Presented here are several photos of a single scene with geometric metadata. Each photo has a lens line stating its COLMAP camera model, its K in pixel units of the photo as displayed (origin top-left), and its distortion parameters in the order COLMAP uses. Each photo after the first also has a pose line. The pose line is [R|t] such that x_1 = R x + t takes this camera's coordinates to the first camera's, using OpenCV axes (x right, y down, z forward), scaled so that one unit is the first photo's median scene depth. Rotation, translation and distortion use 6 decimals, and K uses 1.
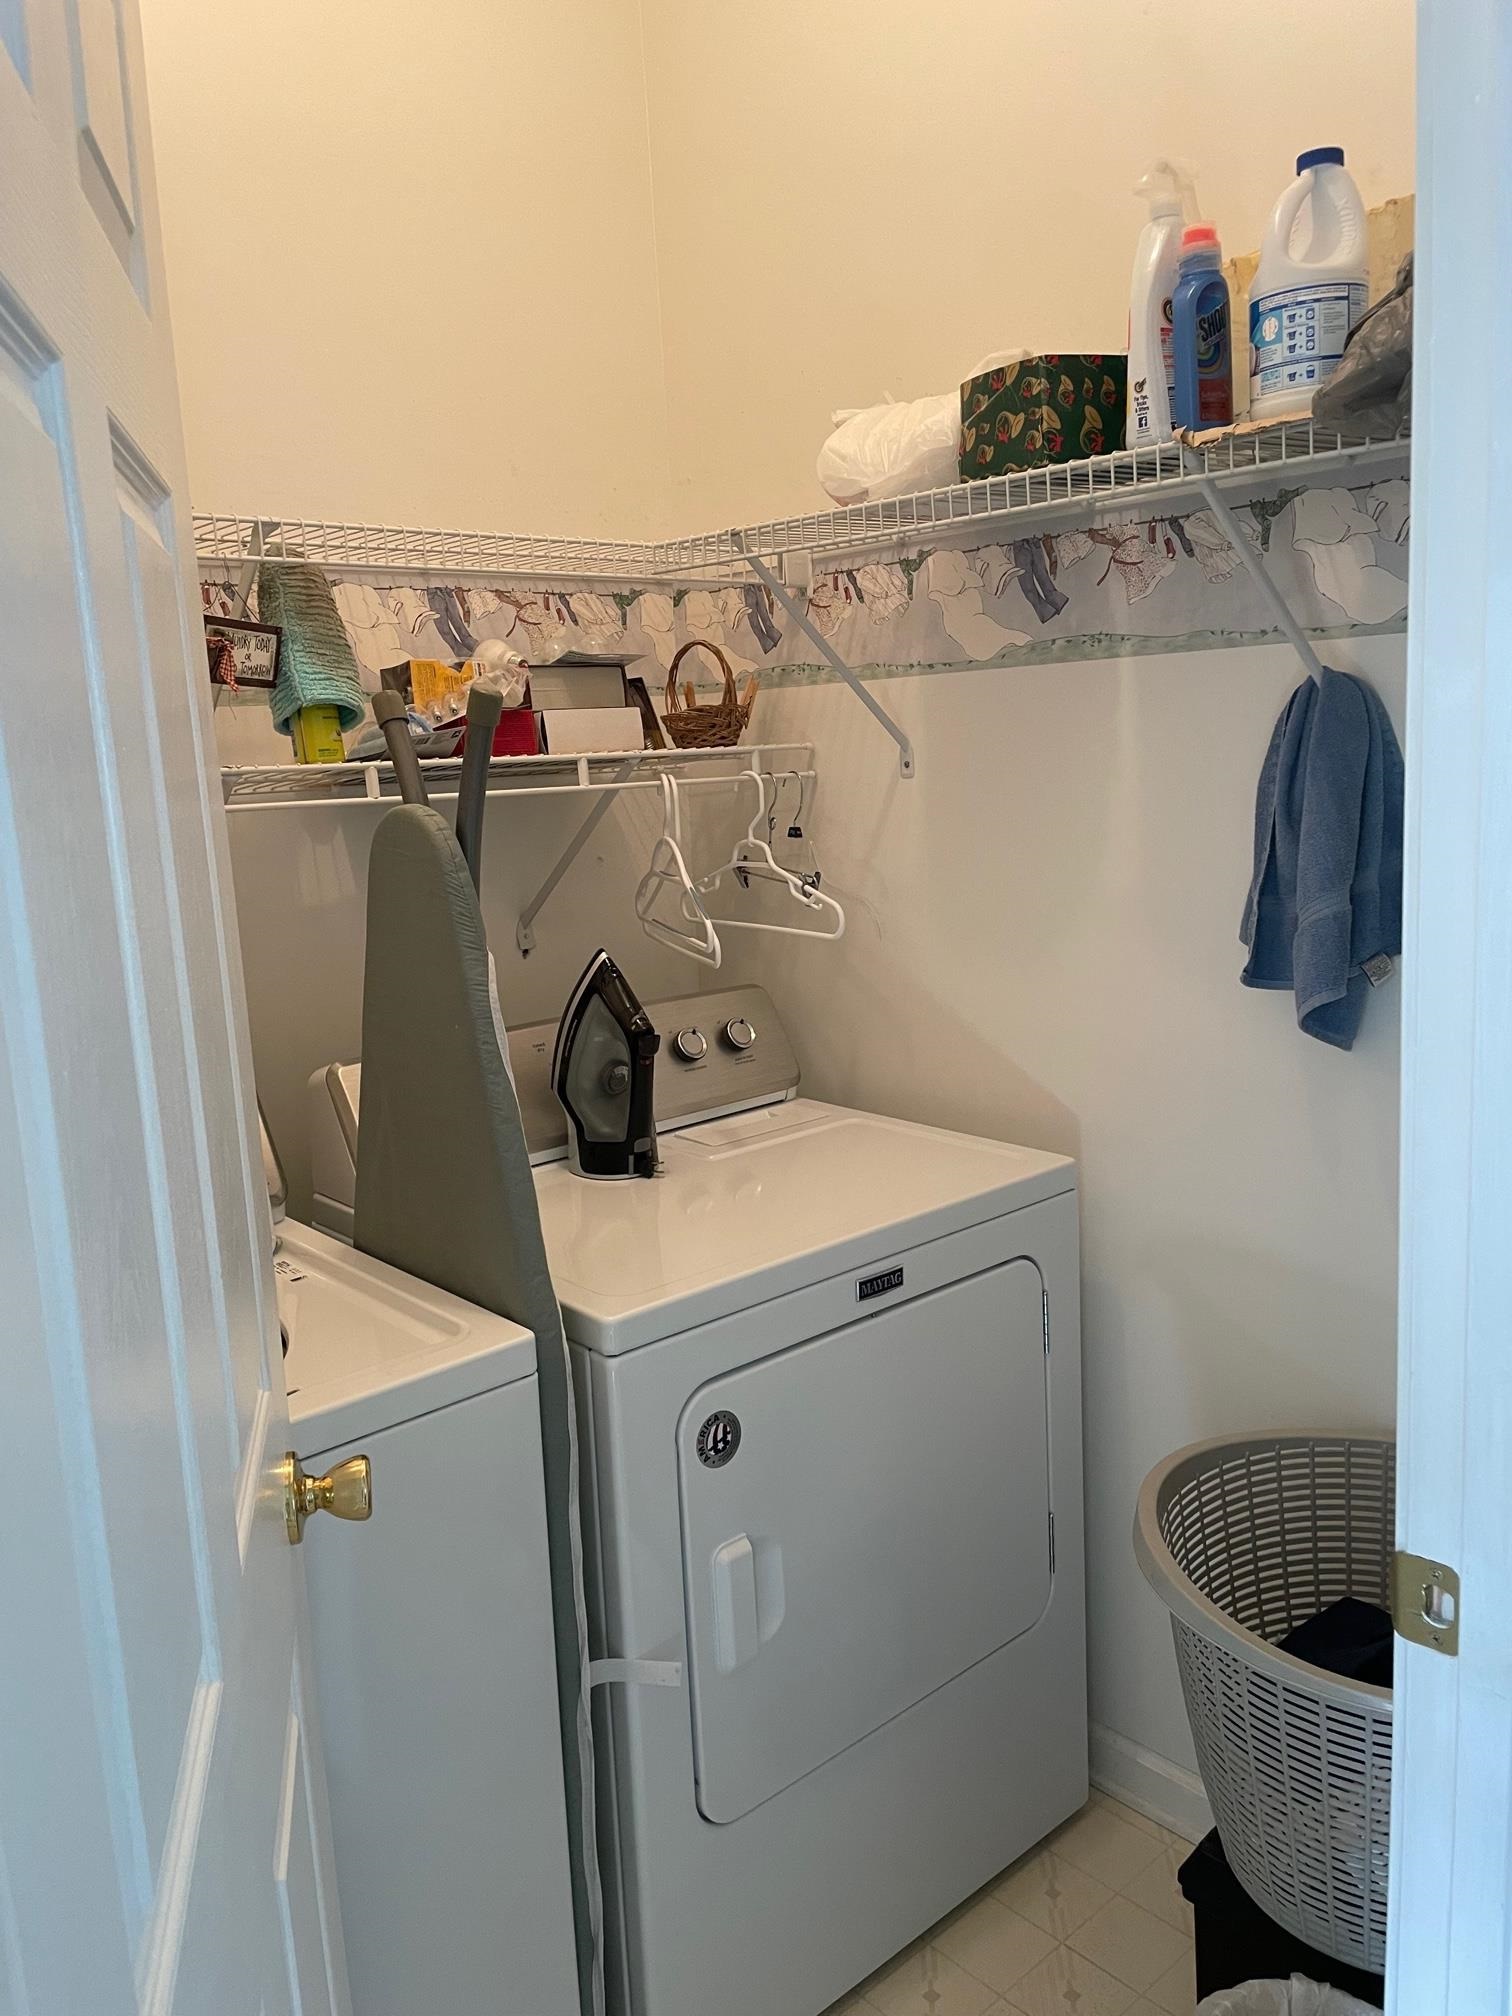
lens RADIAL K [[1528.6, 0, 768.6], [0, 1528.6, 1002.6], [0, 0, 1]] dist [0.095411, -0.119713]
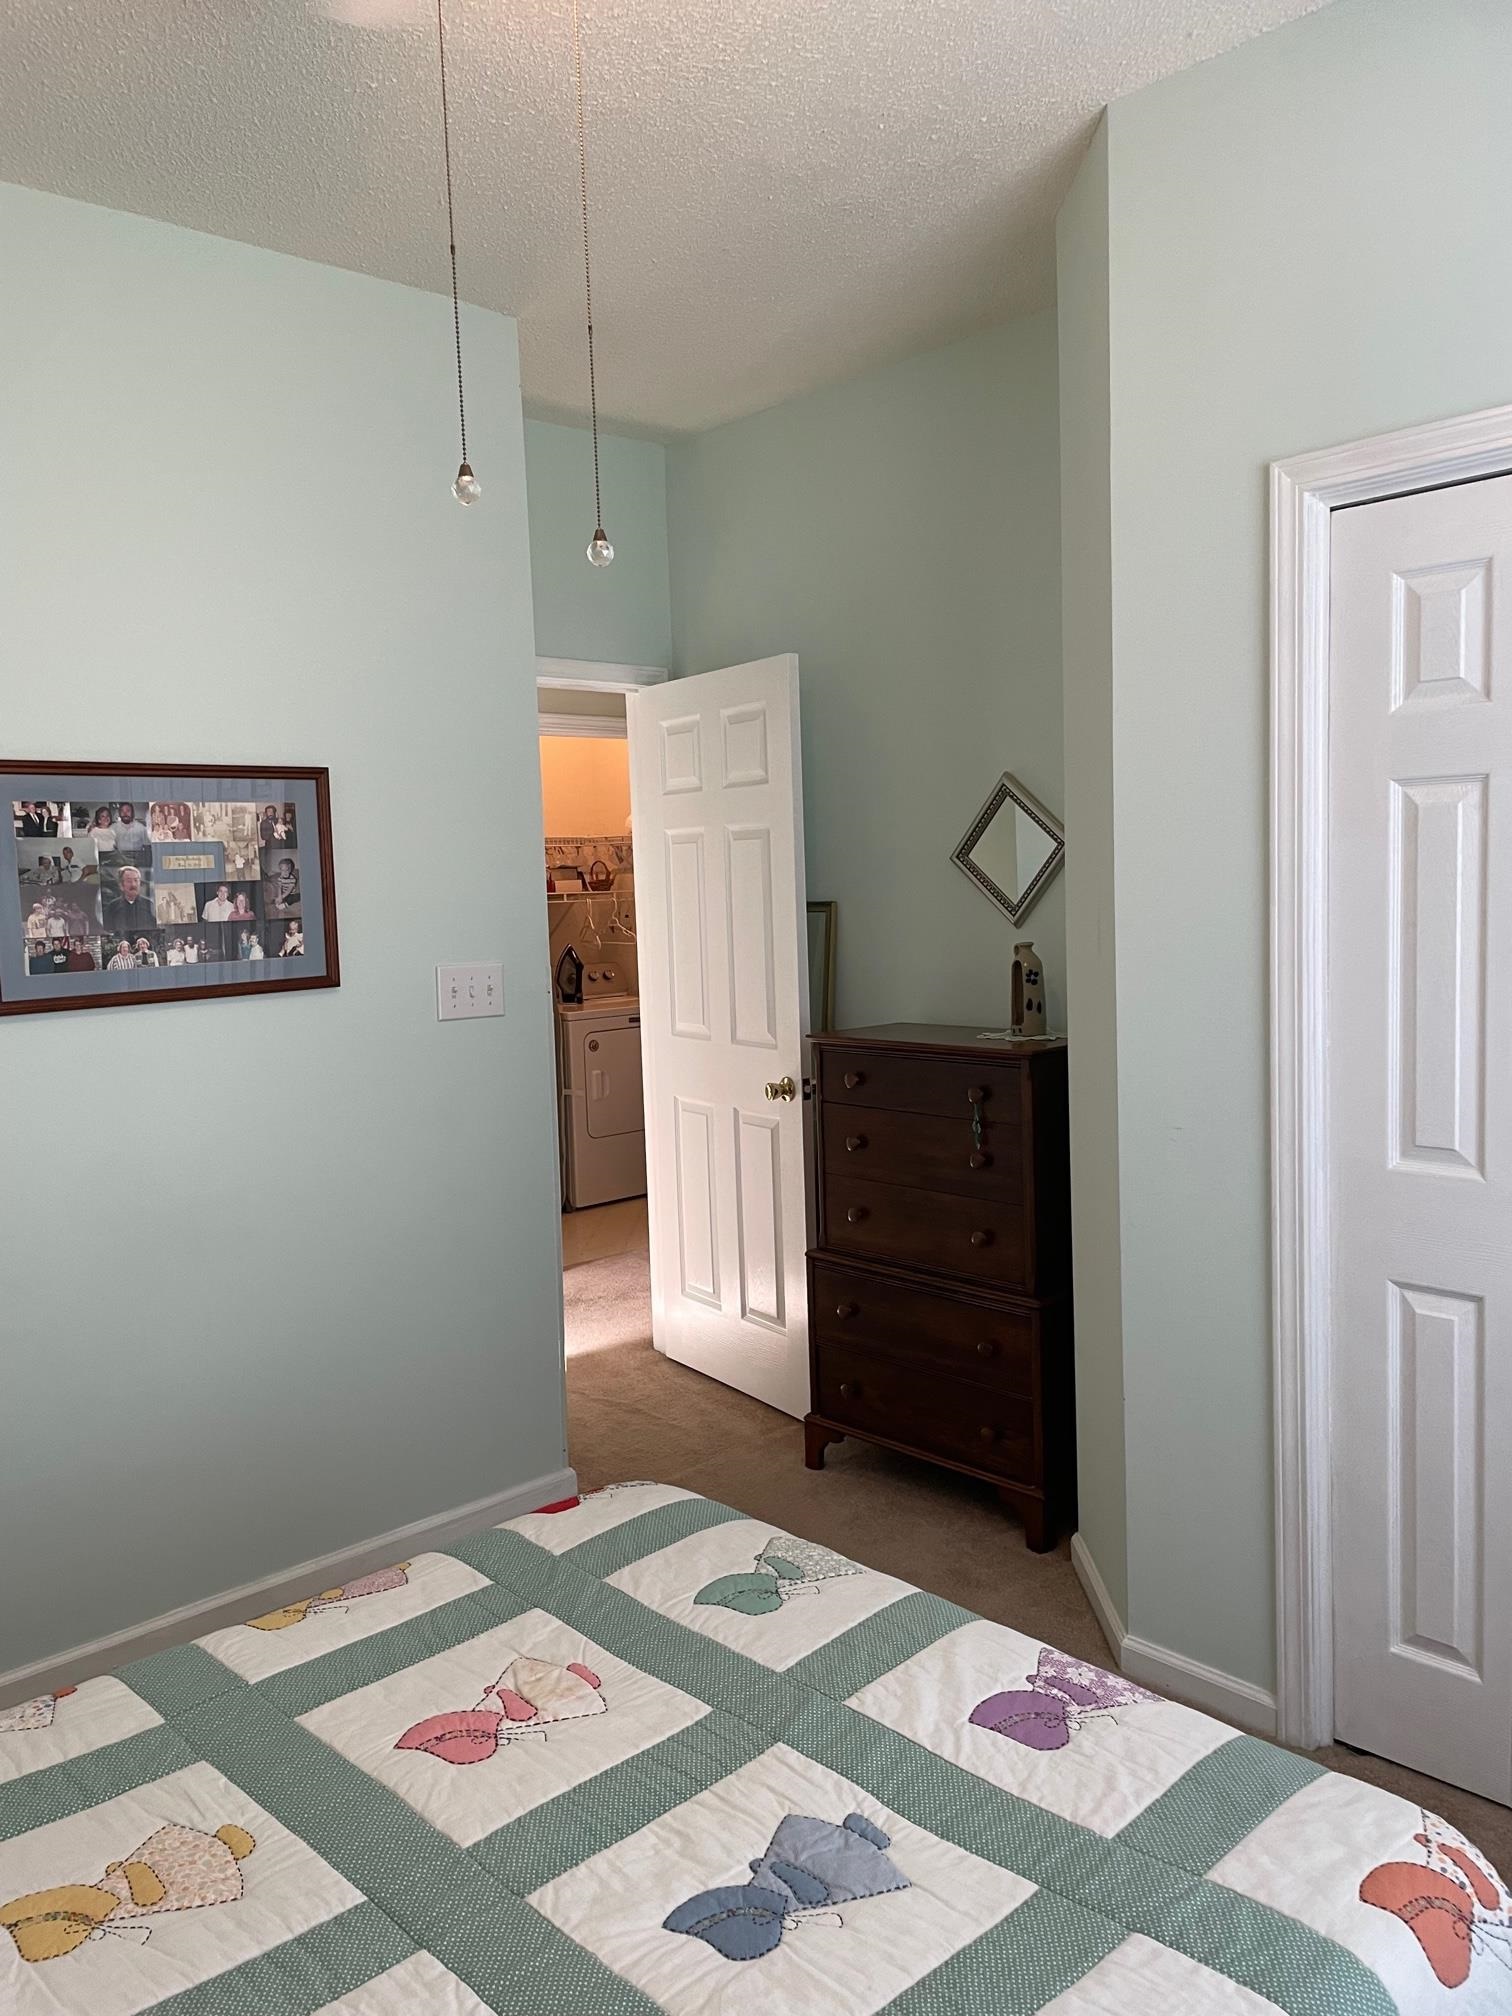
lens RADIAL K [[1528.6, 0, 768.6], [0, 1528.6, 1002.6], [0, 0, 1]] dist [0.095411, -0.119713]
pose [[0.999615, 0.013091, 0.024469, 0.265968], [-0.010915, 0.996146, -0.087033, 0.394196], [-0.025514, 0.086732, 0.995905, -2.515779]]
